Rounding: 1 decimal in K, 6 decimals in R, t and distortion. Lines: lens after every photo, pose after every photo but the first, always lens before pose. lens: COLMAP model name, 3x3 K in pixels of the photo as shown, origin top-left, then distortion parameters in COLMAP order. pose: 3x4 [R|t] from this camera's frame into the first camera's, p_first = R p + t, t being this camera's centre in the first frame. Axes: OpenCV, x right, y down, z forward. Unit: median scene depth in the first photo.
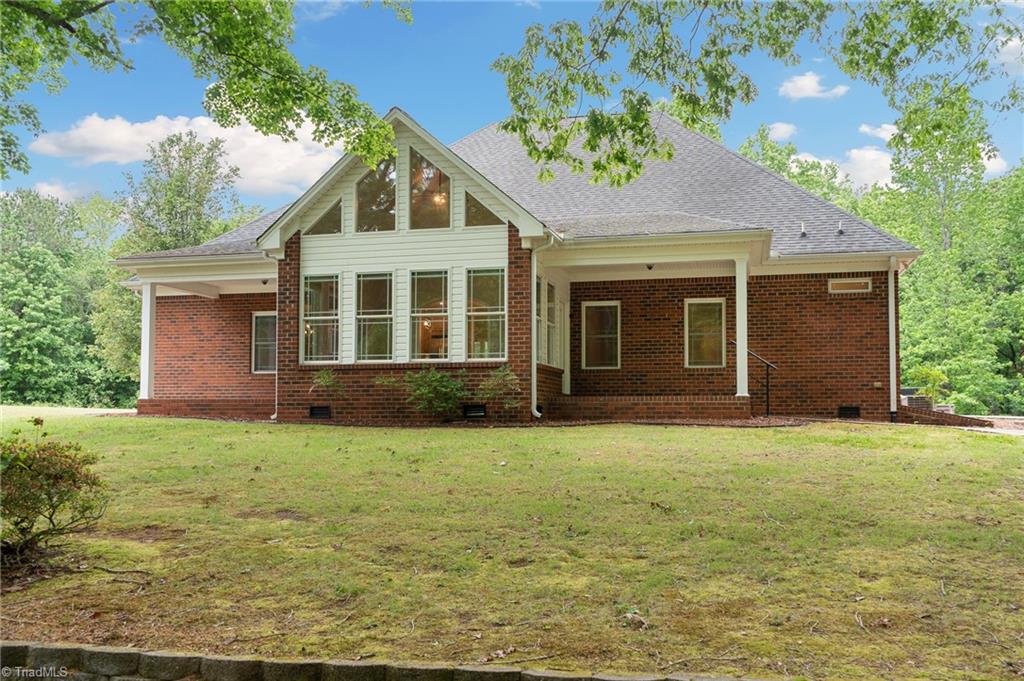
lens RADIAL K [[1077.6, 0, 516.0], [0, 1077.6, 346.6], [0, 0, 1]] dist [-0.135192, 0.000000]
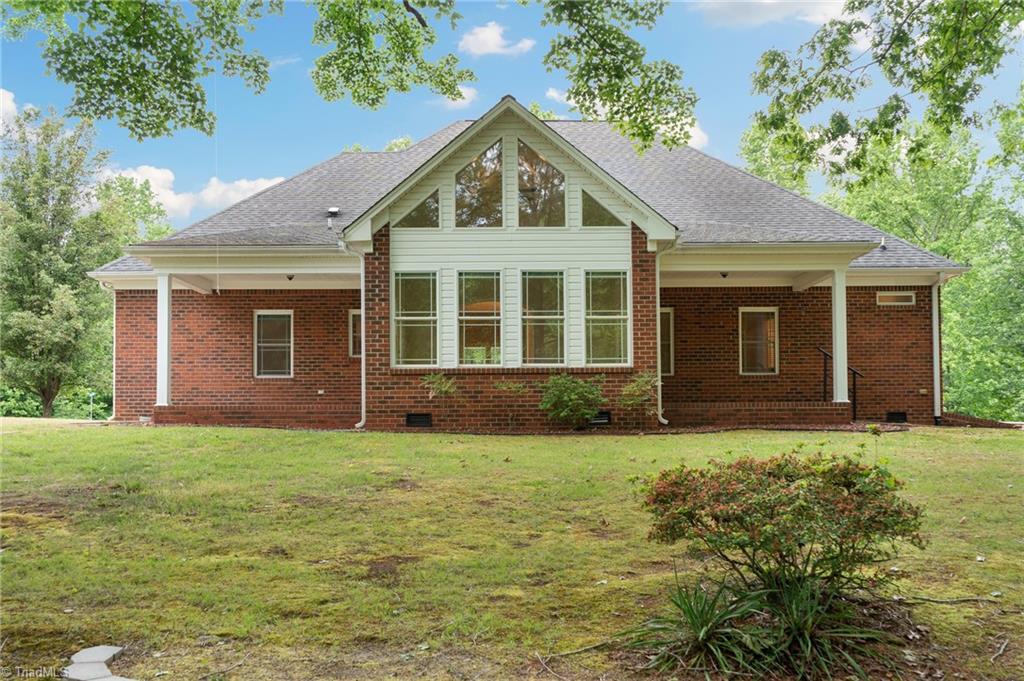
lens RADIAL K [[1077.6, 0, 508.5], [0, 1077.6, 336.6], [0, 0, 1]] dist [-0.135192, 0.000000]
pose [[0.964116, 0.016856, 0.264944, -0.351611], [-0.012123, 0.999737, -0.019492, 0.006417], [-0.265203, 0.015581, 0.964067, 0.086691]]
